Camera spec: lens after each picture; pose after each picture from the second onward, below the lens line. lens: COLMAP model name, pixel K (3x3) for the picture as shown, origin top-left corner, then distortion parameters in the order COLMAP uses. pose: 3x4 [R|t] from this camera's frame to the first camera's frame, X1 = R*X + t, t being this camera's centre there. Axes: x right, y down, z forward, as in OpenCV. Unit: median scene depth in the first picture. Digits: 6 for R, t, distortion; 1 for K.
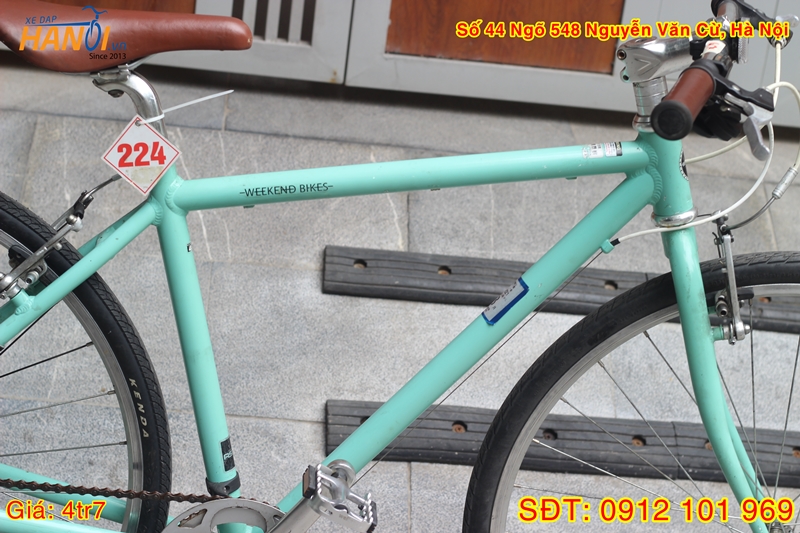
lens RADIAL K [[1870.1, 0, 400.0], [0, 1870.1, 266.5], [0, 0, 1]] dist [-0.108034, -0.202157]
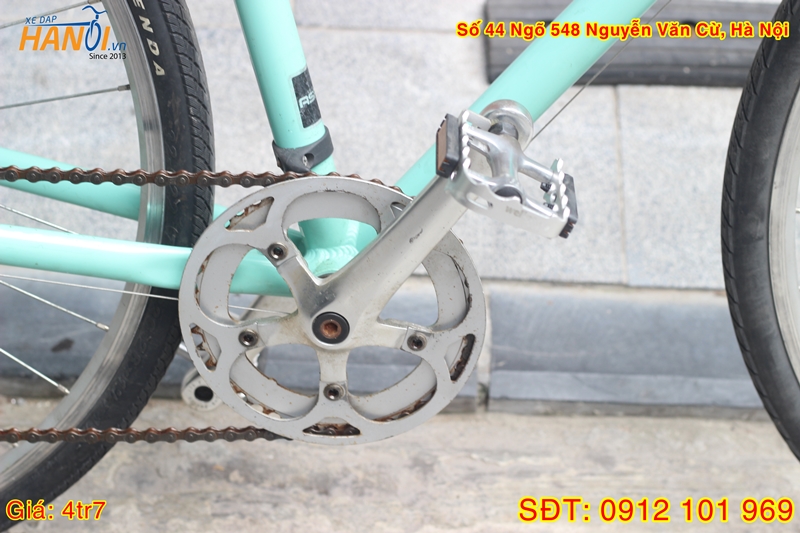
lens RADIAL K [[1870.1, 0, 400.0], [0, 1870.1, 266.5], [0, 0, 1]] dist [-0.108034, -0.202157]
pose [[0.994314, -0.036205, -0.100149, -0.008990], [0.056206, 0.977197, 0.204762, 0.035850], [0.090451, -0.209227, 0.973675, 0.437041]]
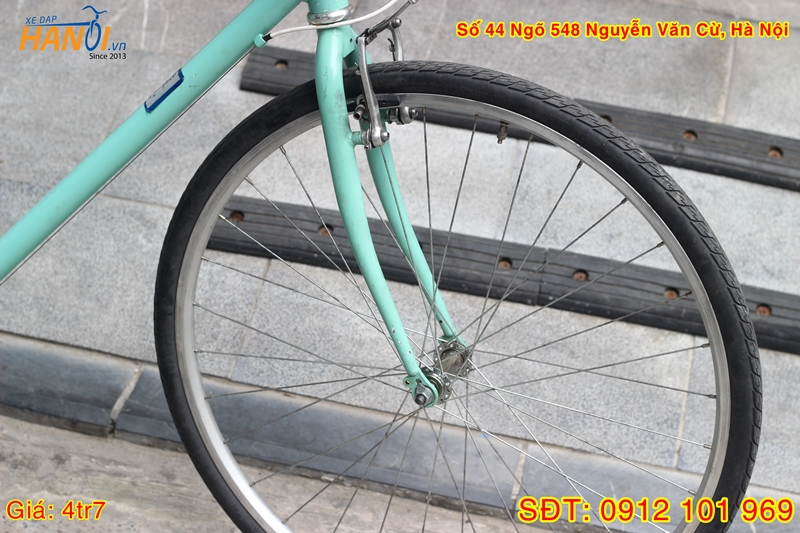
lens RADIAL K [[1870.1, 0, 400.0], [0, 1870.1, 266.5], [0, 0, 1]] dist [-0.108034, -0.202157]
pose [[0.972323, 0.102889, -0.209767, 0.358066], [-0.087900, 0.992944, 0.079593, 0.029152], [0.216476, -0.058952, 0.974506, 0.052051]]
